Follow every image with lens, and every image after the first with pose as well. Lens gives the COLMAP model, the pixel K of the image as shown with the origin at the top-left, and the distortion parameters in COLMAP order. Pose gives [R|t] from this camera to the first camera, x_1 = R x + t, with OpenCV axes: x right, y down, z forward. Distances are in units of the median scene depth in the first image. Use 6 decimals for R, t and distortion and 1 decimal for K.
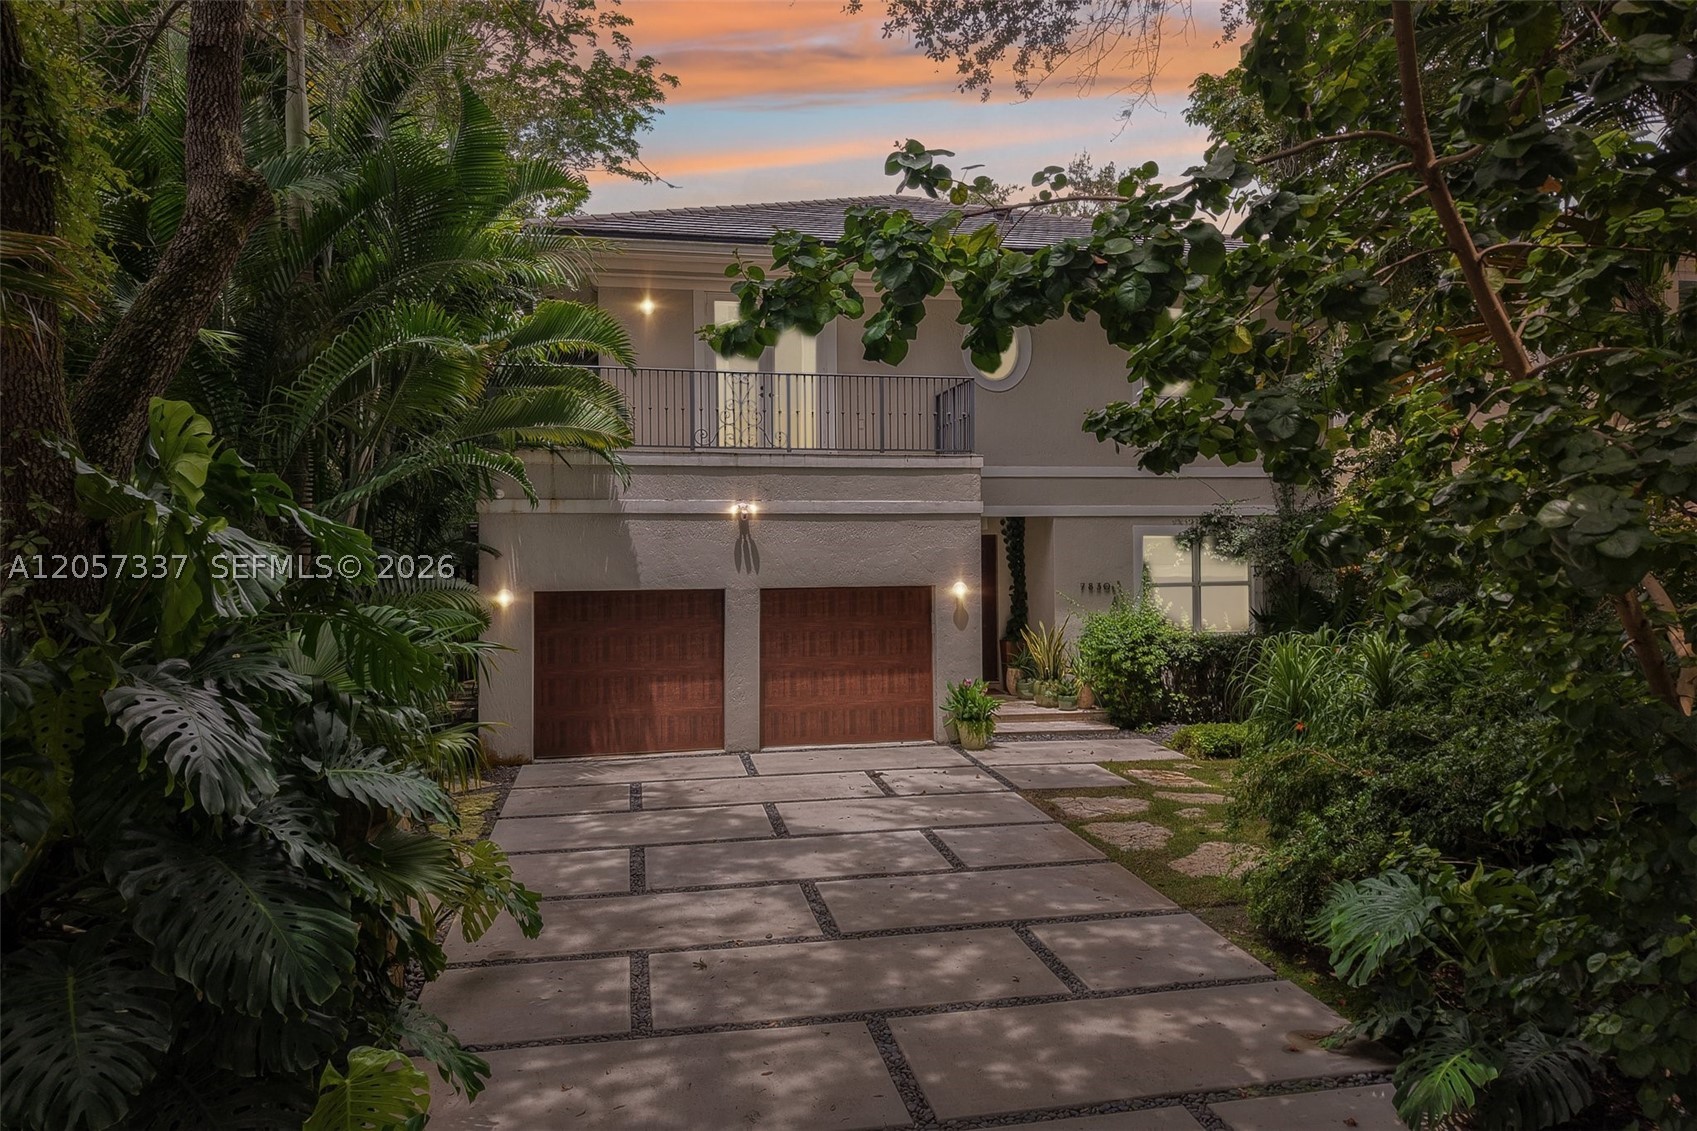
lens RADIAL K [[2700.2, 0, 848.5], [0, 2700.2, 565.5], [0, 0, 1]] dist [0.343674, -0.004113]
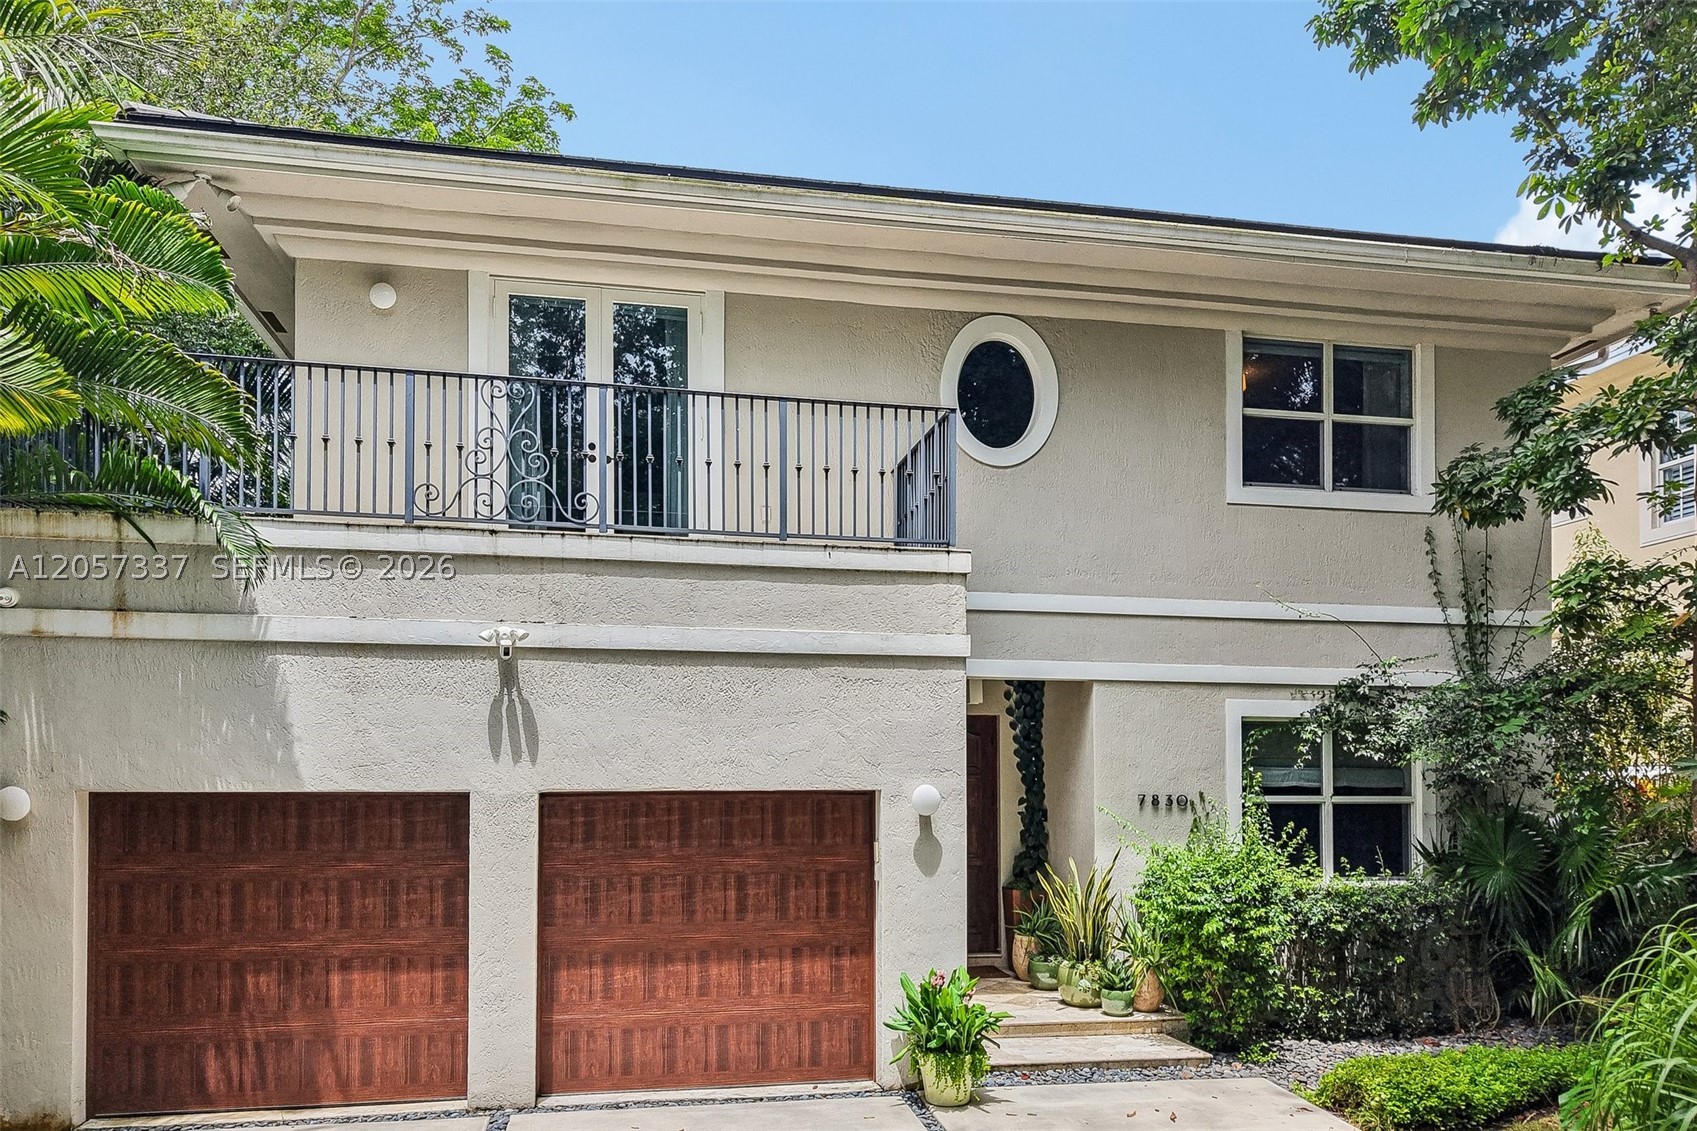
lens RADIAL K [[3213.3, 0, 848.5], [0, 3213.3, 565.5], [0, 0, 1]] dist [0.284346, -4.486400]
pose [[0.999895, 0.013026, 0.006276, 0.019663], [-0.012584, 0.997739, -0.066013, 0.004421], [-0.007121, 0.065927, 0.997799, 0.335605]]
